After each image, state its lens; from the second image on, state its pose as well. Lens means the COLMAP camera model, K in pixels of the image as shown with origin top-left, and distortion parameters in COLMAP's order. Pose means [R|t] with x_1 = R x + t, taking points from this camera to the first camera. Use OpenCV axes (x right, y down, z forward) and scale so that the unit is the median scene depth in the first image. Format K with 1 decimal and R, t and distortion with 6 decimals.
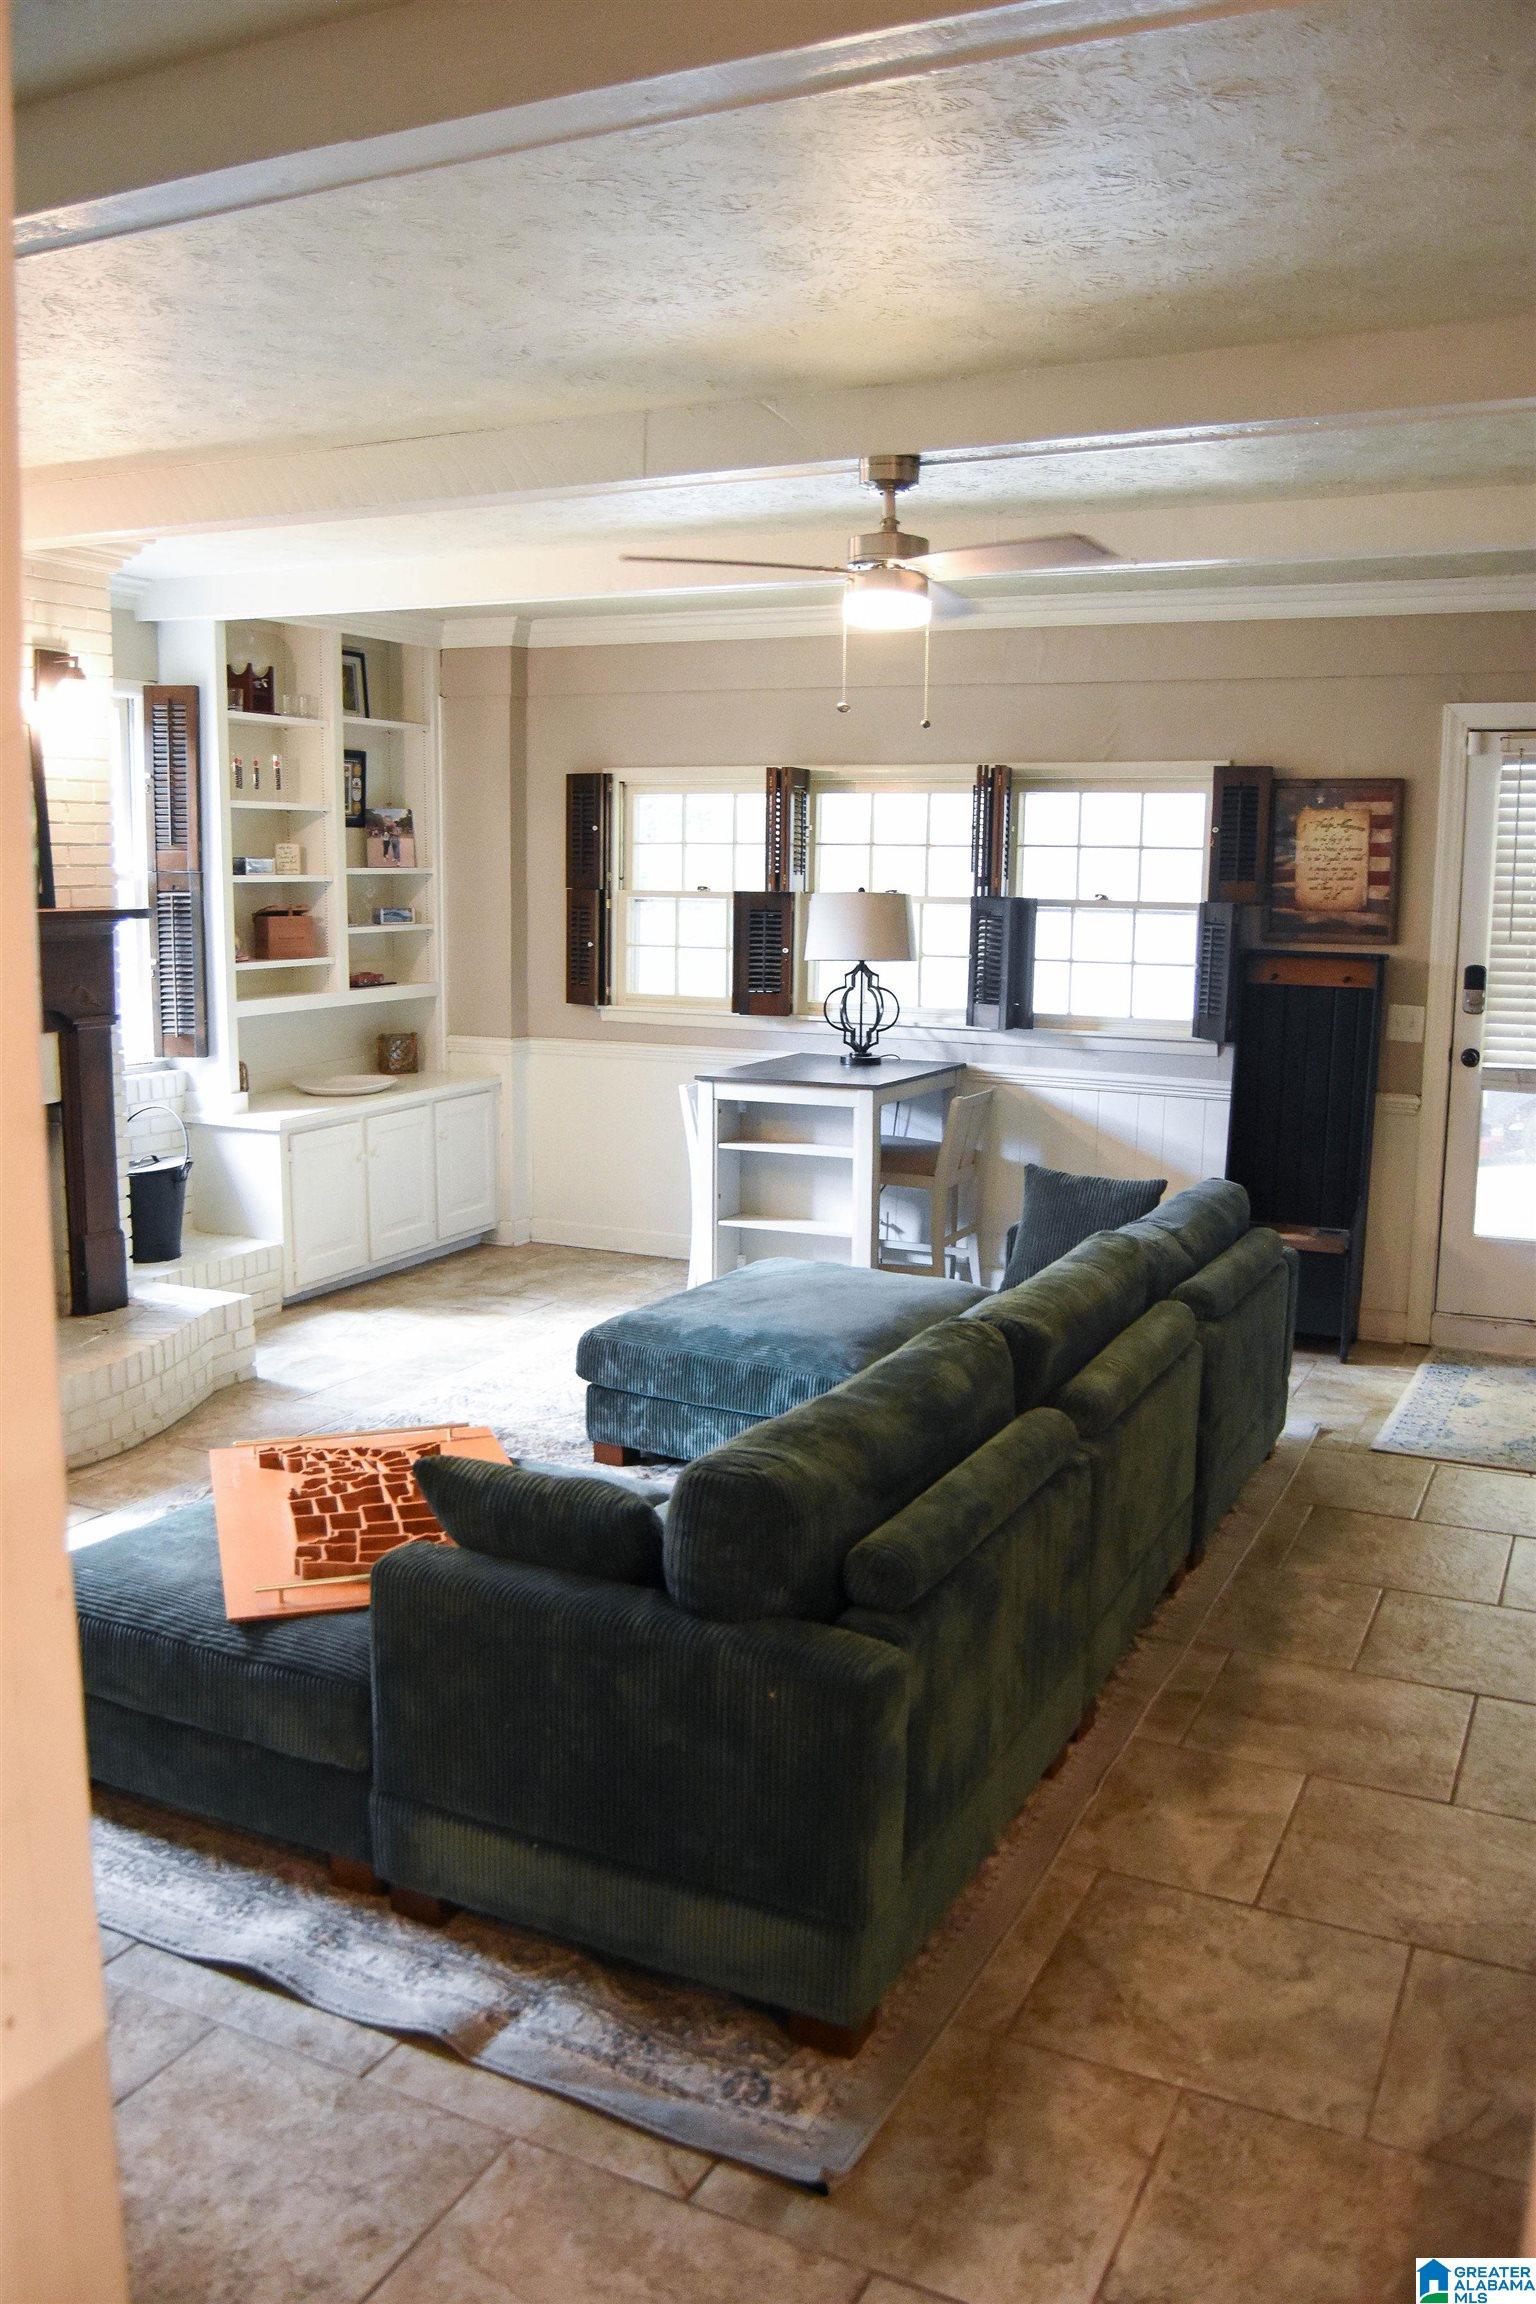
lens RADIAL K [[1793.2, 0, 737.5], [0, 1793.2, 1144.6], [0, 0, 1]] dist [-0.078802, 0.013552]
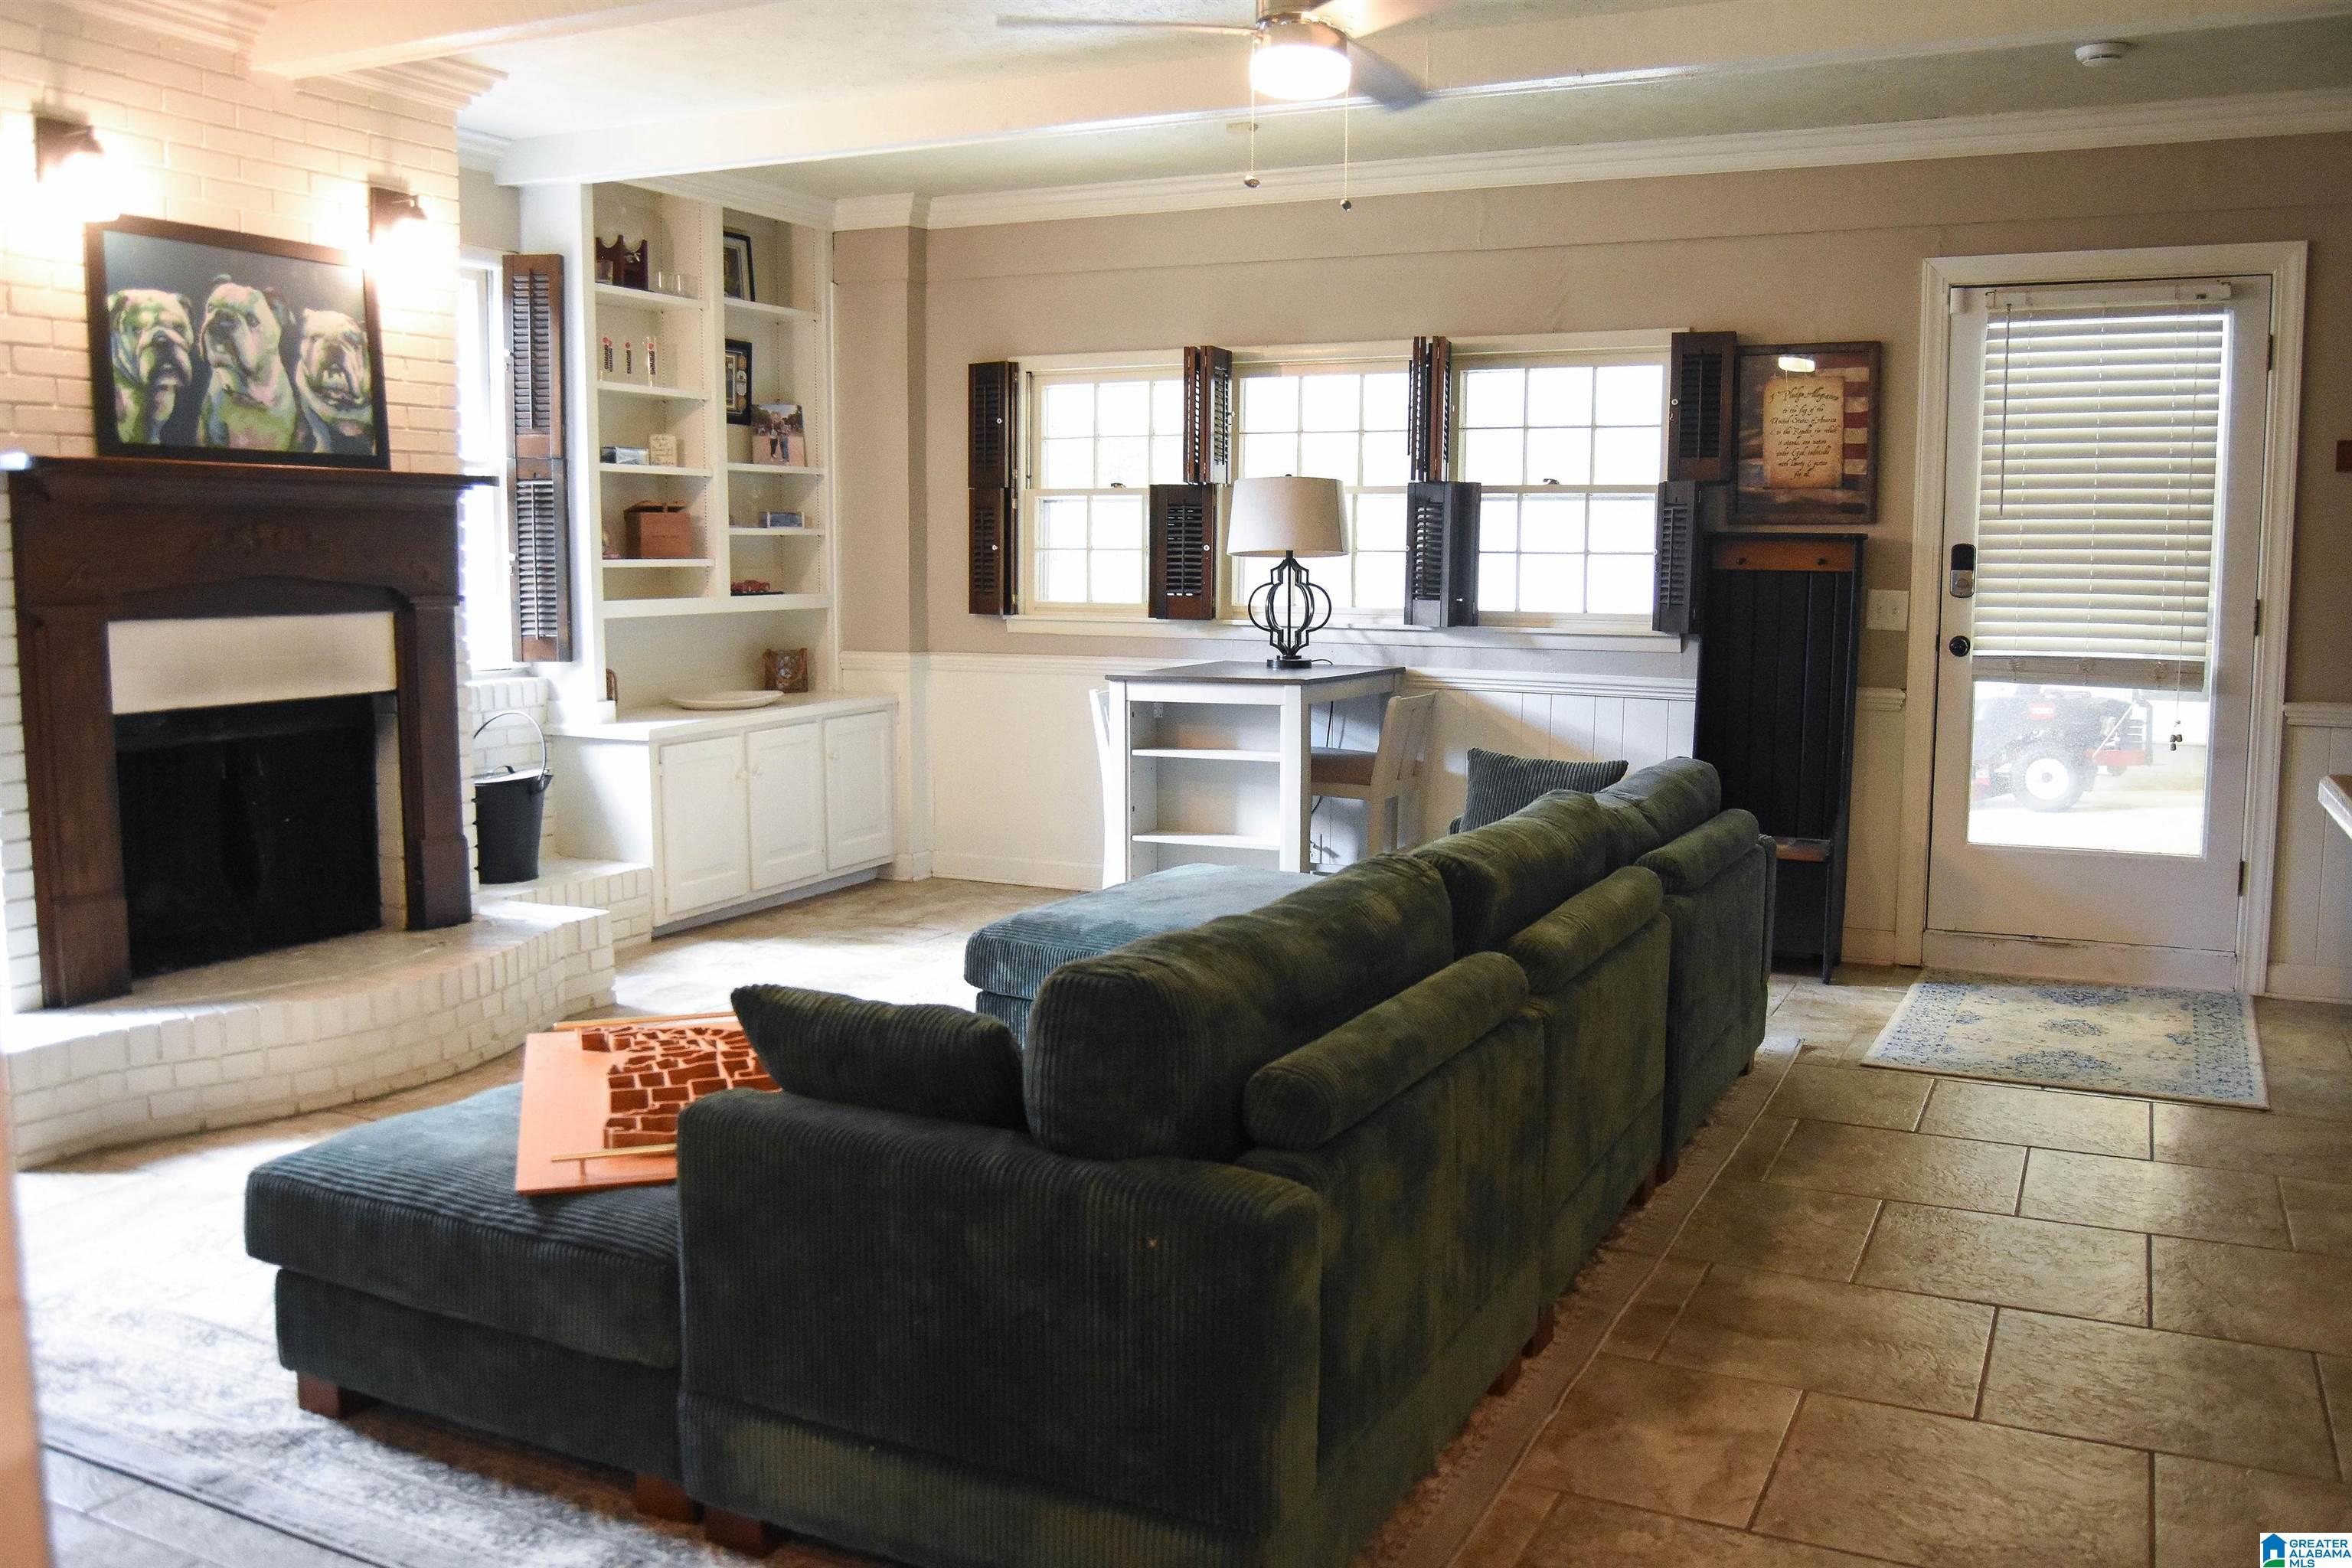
lens RADIAL K [[1881.4, 0, 1182.9], [0, 1881.4, 770.6], [0, 0, 1]] dist [-0.080623, 0.019285]
pose [[0.999977, -0.005580, 0.003842, 0.012938], [0.005723, 0.999254, -0.038201, 0.052542], [-0.003625, 0.038222, 0.999263, 0.057453]]
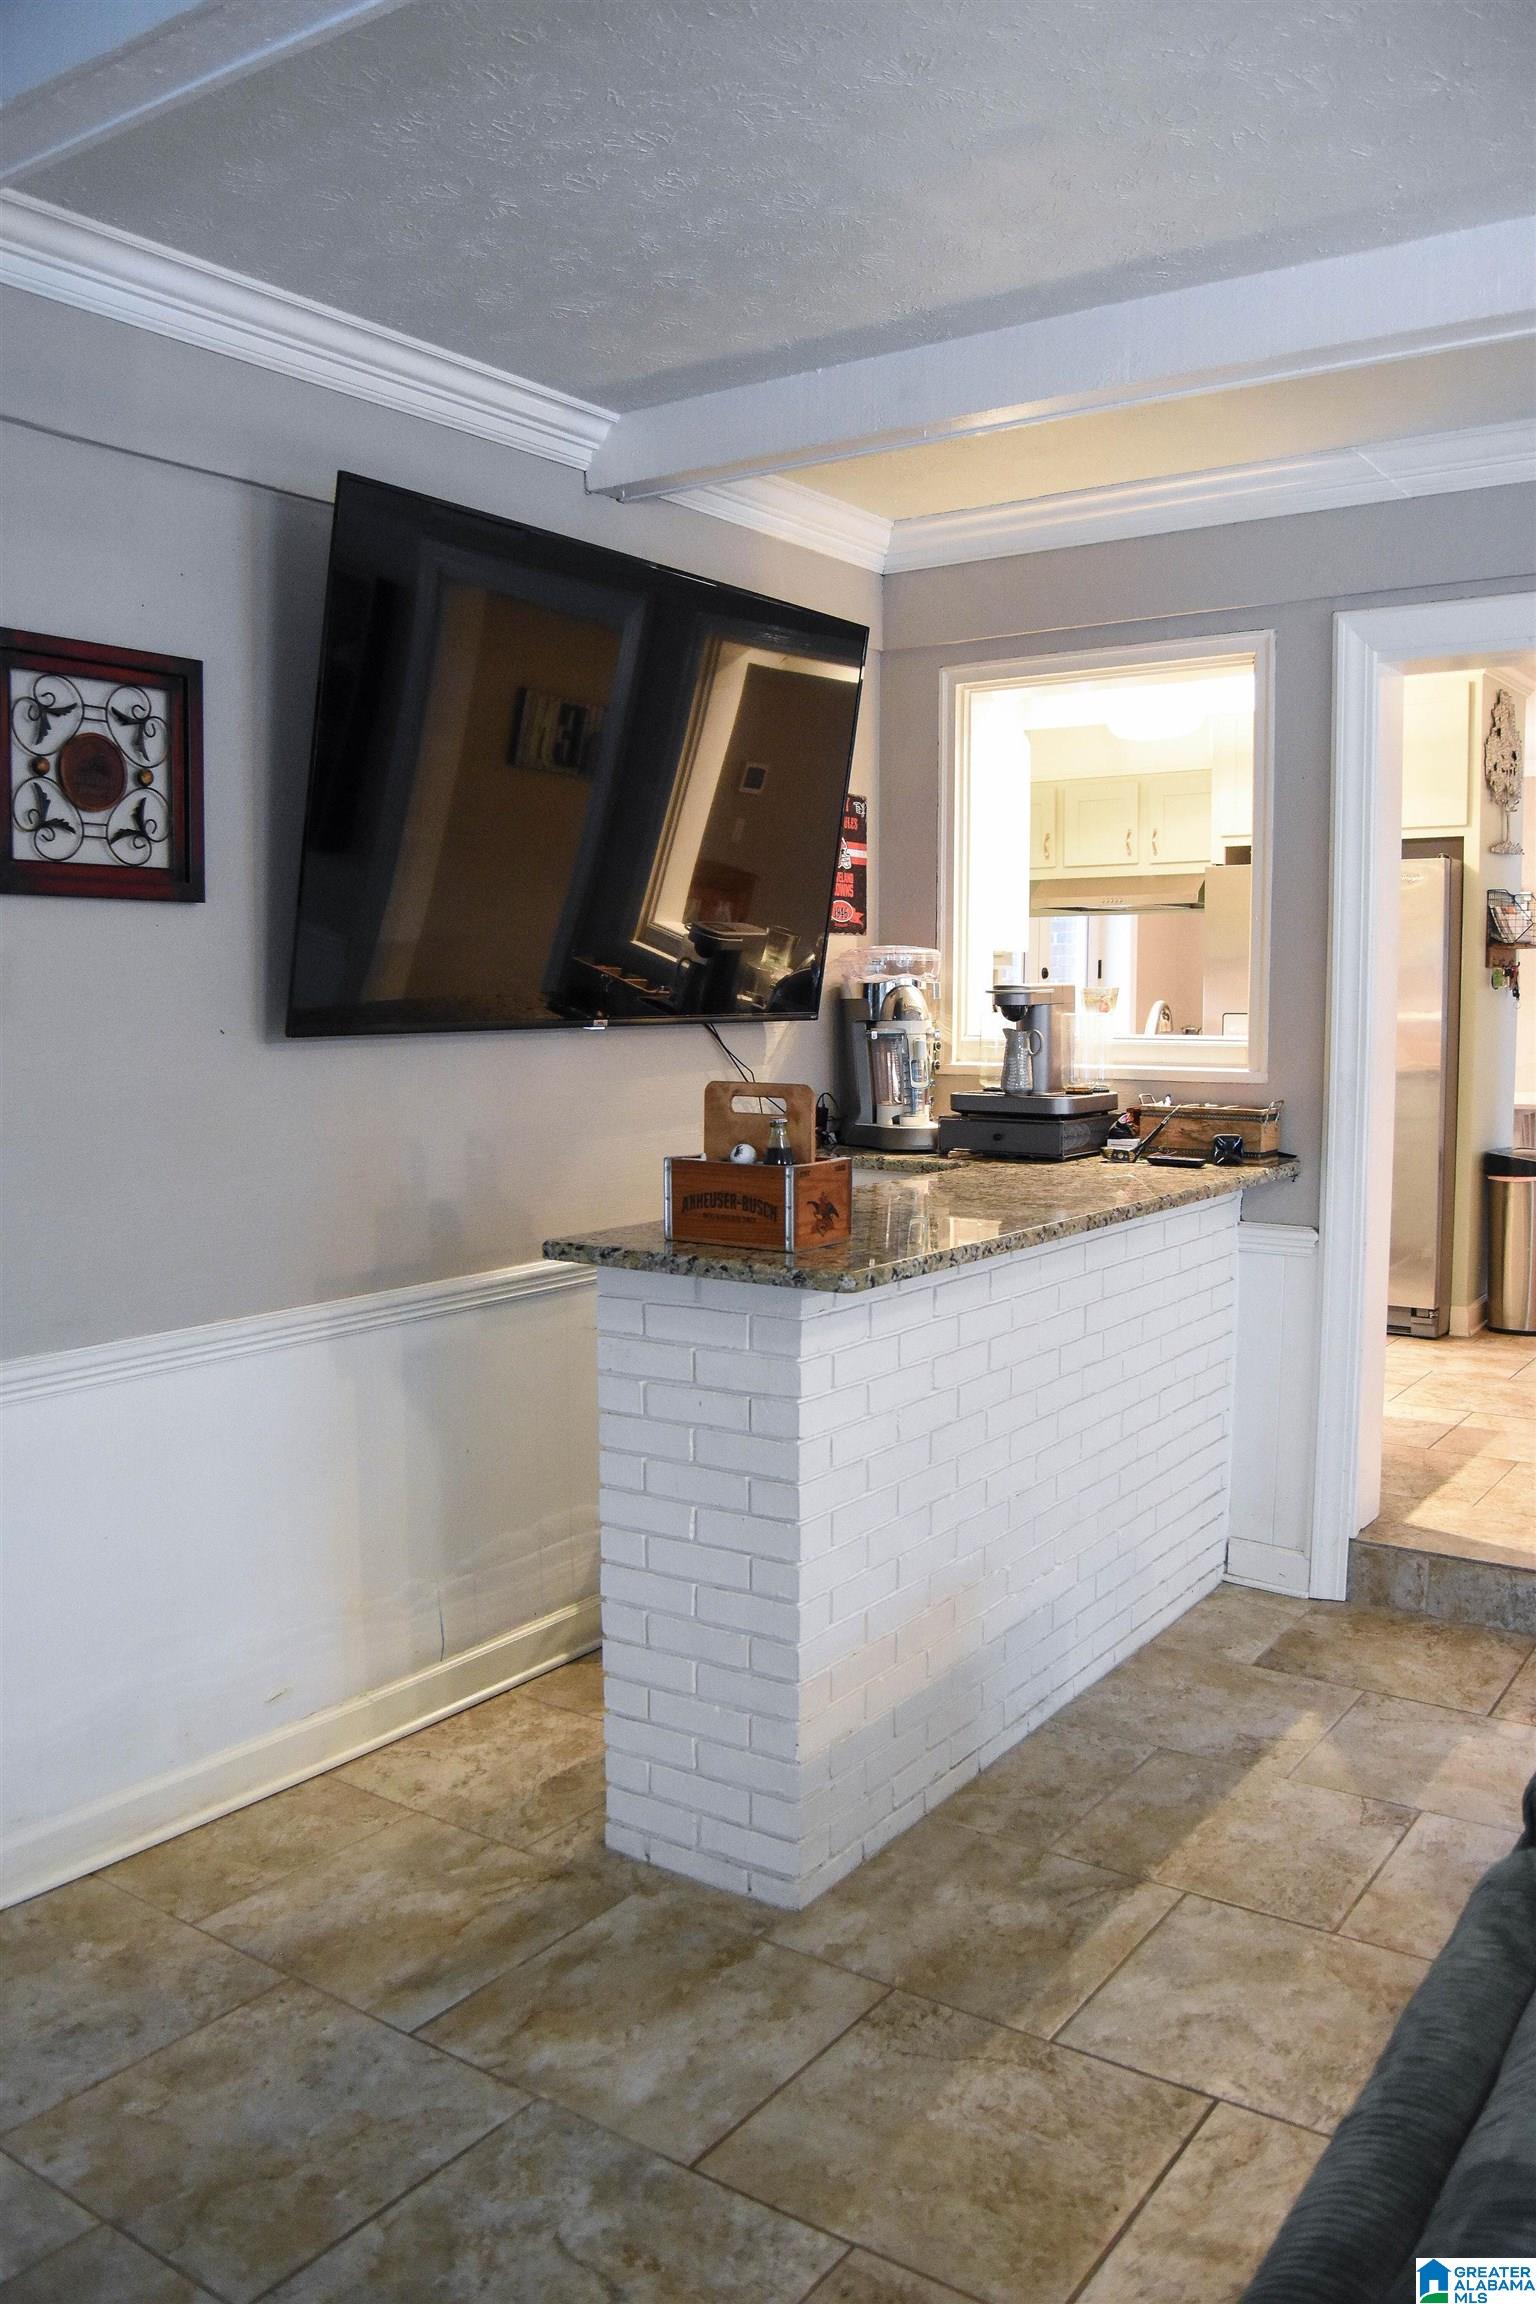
lens RADIAL K [[1824.6, 0, 768.0], [0, 1824.6, 1152.0], [0, 0, 1]] dist [-0.081058, 0.017770]
pose [[-0.990970, -0.020285, 0.132541, 0.198142], [0.011854, 0.971365, 0.237296, -0.097110], [-0.133559, 0.236725, -0.962353, 0.849980]]
